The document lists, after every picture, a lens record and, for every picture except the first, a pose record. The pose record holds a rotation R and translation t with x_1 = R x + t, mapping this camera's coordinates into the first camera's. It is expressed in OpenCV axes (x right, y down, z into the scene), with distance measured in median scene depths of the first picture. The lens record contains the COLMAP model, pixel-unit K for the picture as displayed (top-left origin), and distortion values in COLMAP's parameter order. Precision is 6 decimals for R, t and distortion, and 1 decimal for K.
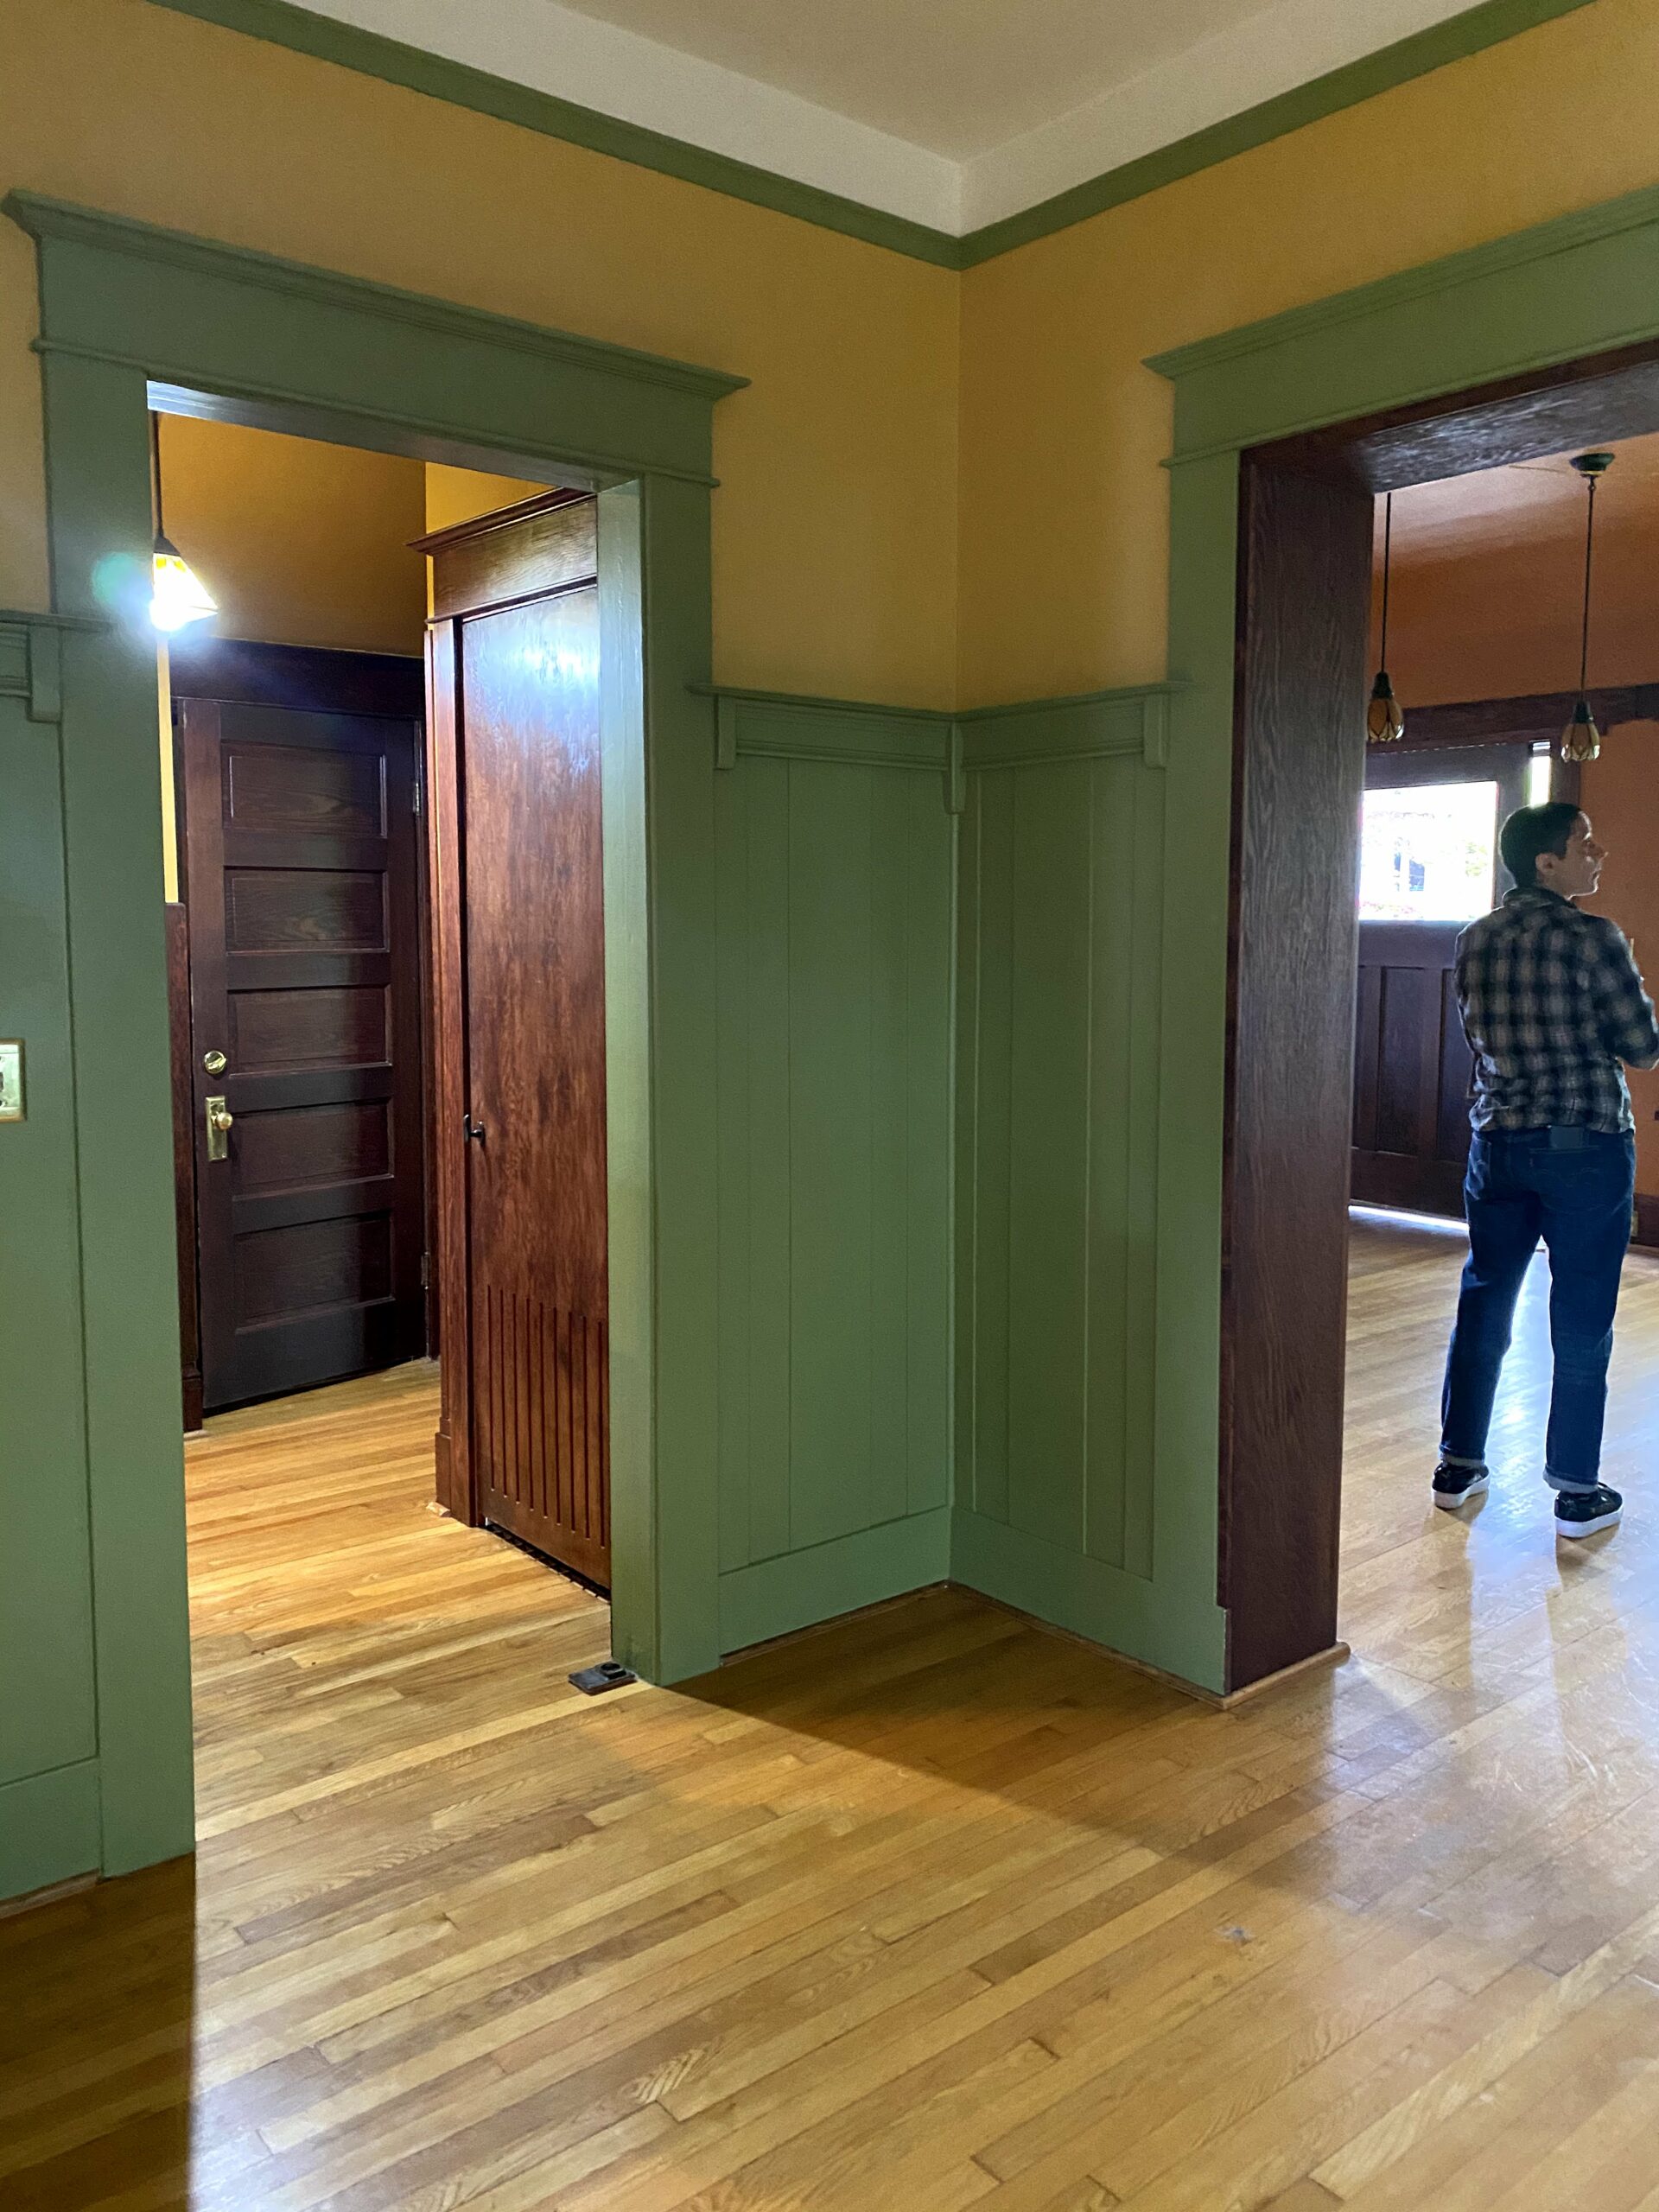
lens RADIAL K [[1676.4, 0, 829.9], [0, 1676.4, 1086.5], [0, 0, 1]] dist [0.006896, -0.001368]
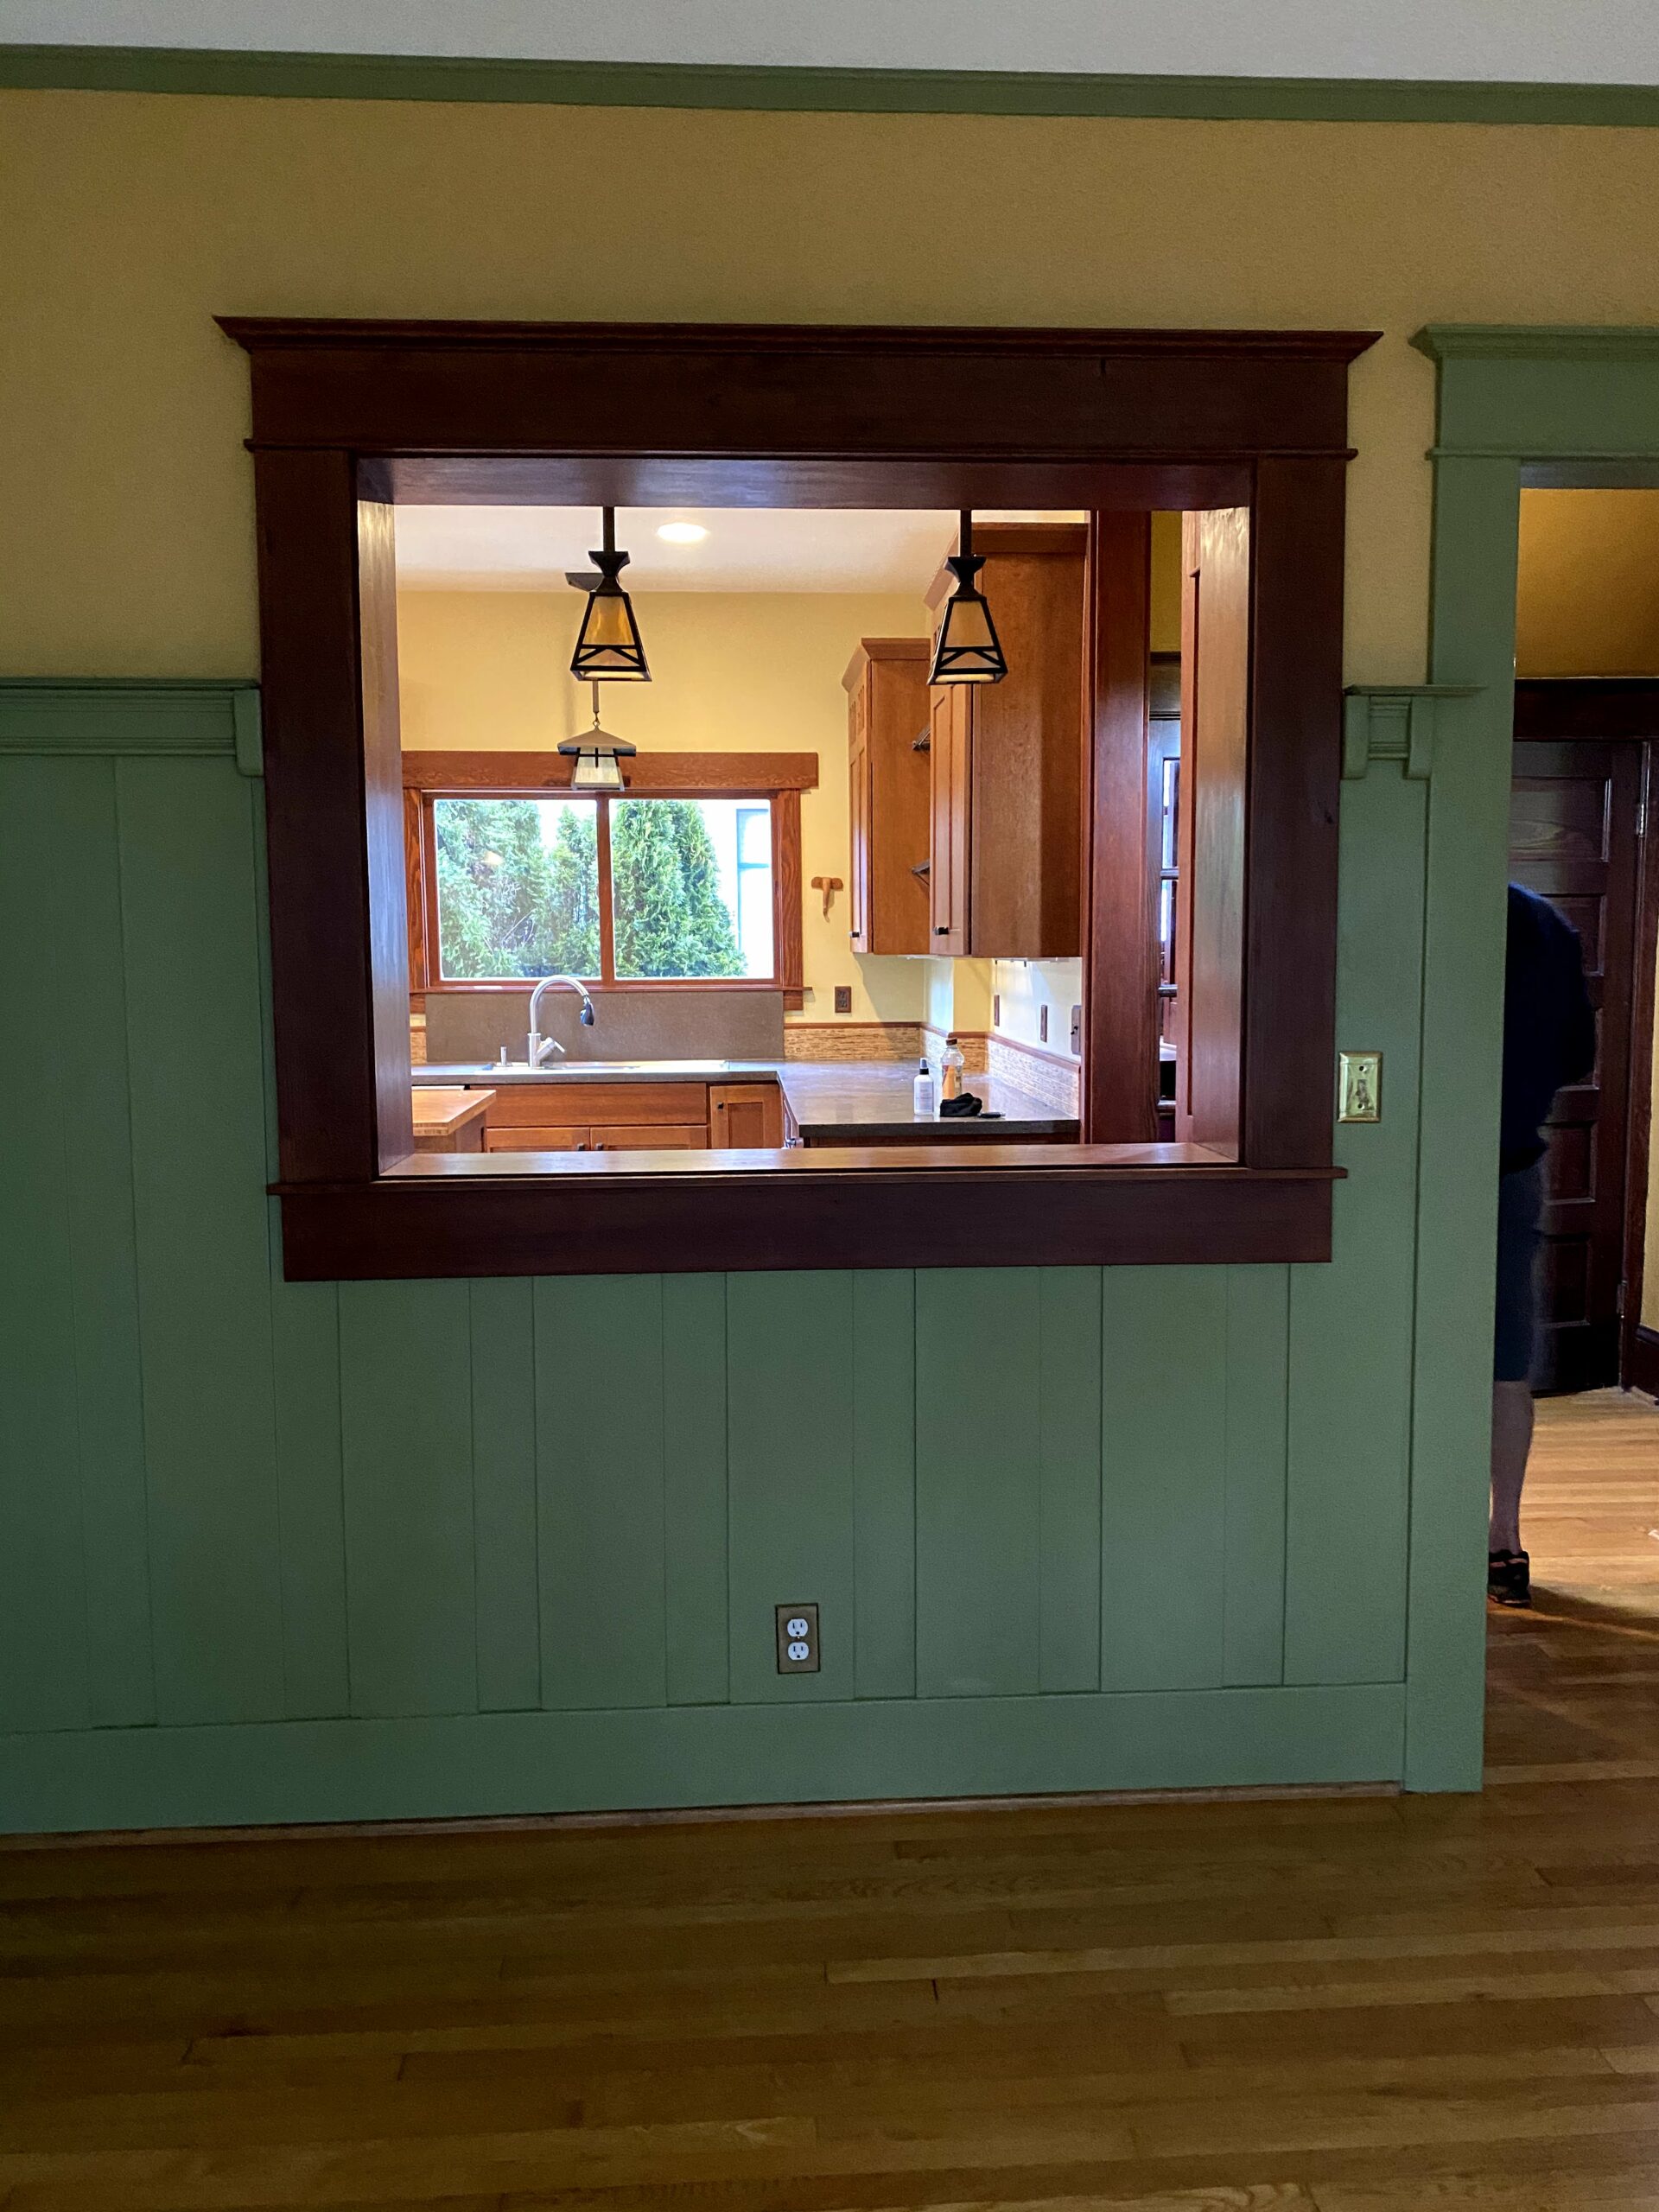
lens RADIAL K [[1676.4, 0, 829.5], [0, 1676.4, 1092.7], [0, 0, 1]] dist [0.006896, -0.001368]
pose [[0.812140, 0.049022, -0.581399, -0.089066], [-0.053309, 0.998531, 0.009728, 0.006719], [0.581022, 0.023093, 0.813560, -0.132201]]
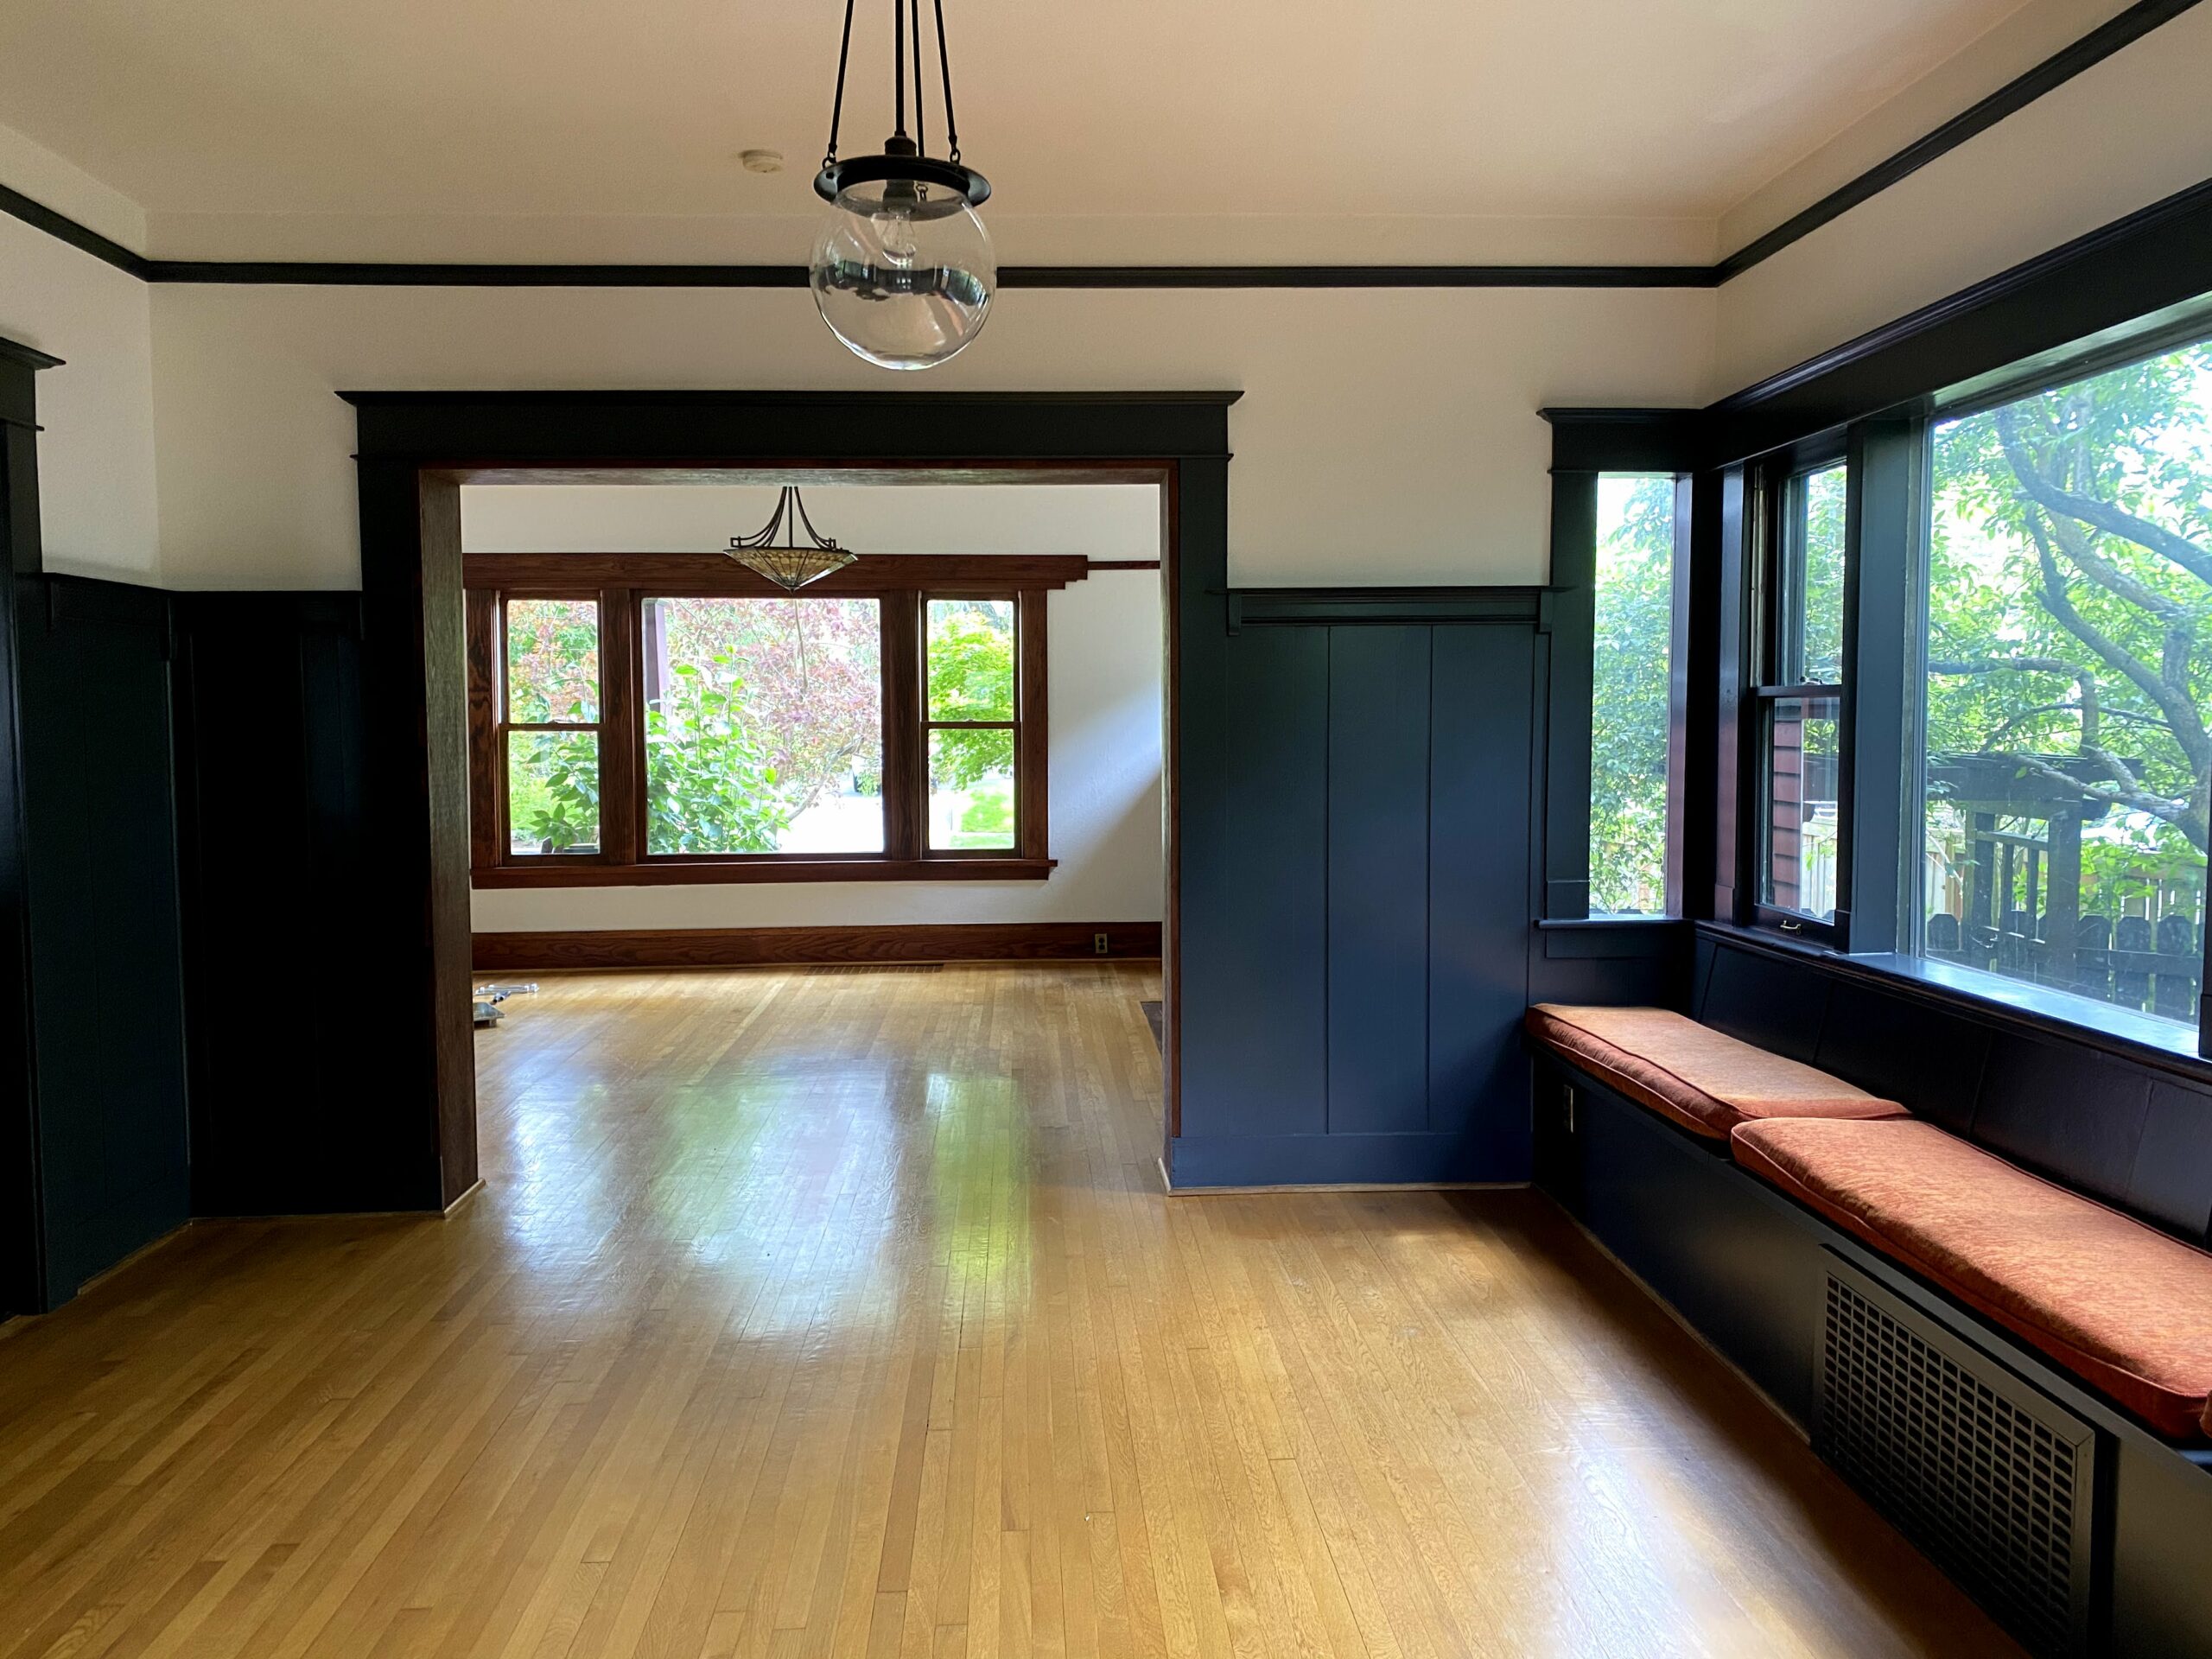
lens RADIAL K [[1676.4, 0, 1112.5], [0, 1676.4, 832.0], [0, 0, 1]] dist [0.006896, -0.001368]
pose [[0.586632, -0.061249, 0.807534, -0.693625], [0.086192, 0.996194, 0.012943, 0.033269], [-0.805254, 0.062010, 0.589679, -0.518881]]
